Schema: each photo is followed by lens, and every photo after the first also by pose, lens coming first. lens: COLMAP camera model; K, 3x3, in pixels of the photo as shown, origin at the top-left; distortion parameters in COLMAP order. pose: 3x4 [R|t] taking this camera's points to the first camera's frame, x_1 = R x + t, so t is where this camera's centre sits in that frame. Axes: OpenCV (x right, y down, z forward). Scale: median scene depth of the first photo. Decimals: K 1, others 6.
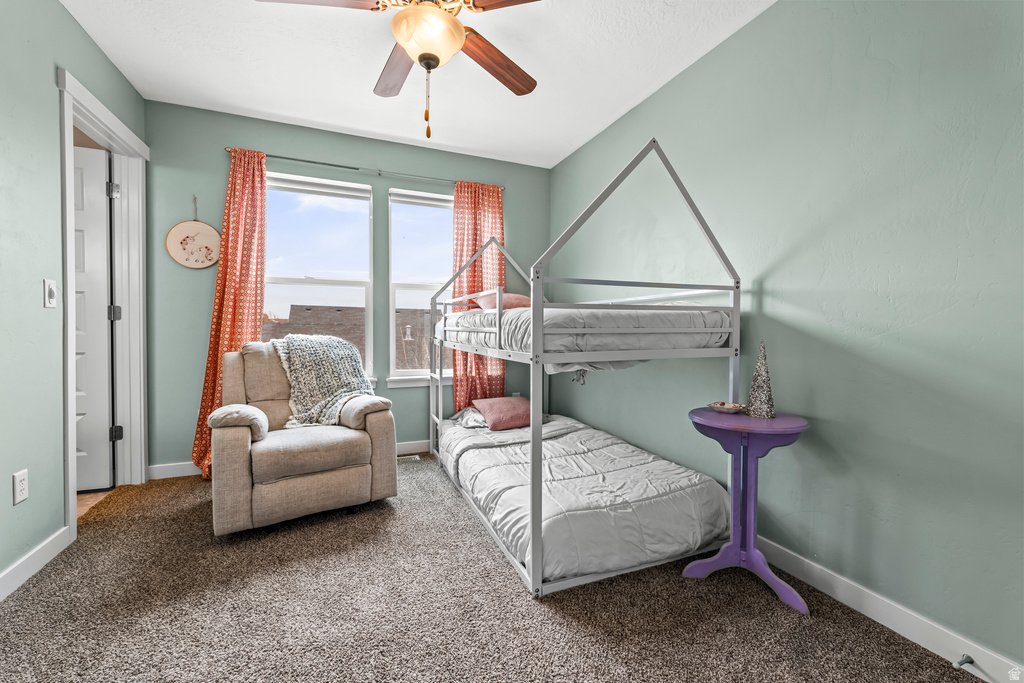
lens RADIAL K [[415.7, 0, 511.0], [0, 415.7, 341.5], [0, 0, 1]] dist [0.000916, -0.000241]
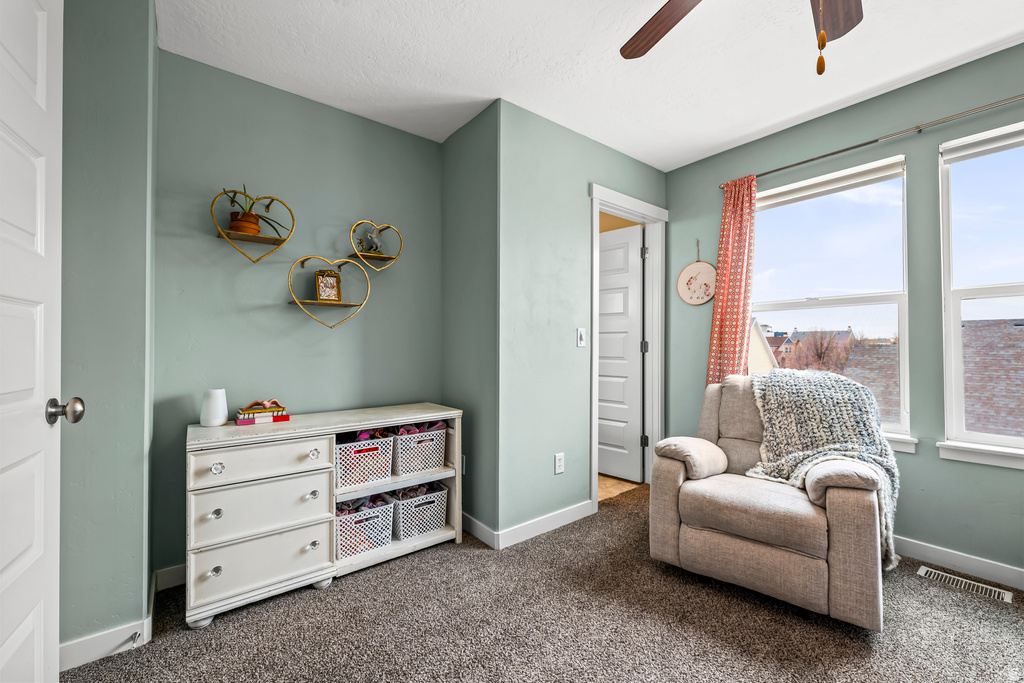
lens RADIAL K [[415.7, 0, 511.0], [0, 415.7, 341.5], [0, 0, 1]] dist [0.000916, -0.000241]
pose [[0.274470, -0.023091, -0.961318, 0.186276], [-0.028695, 0.999070, -0.032191, -0.034272], [0.961167, 0.036420, 0.273552, 0.269345]]
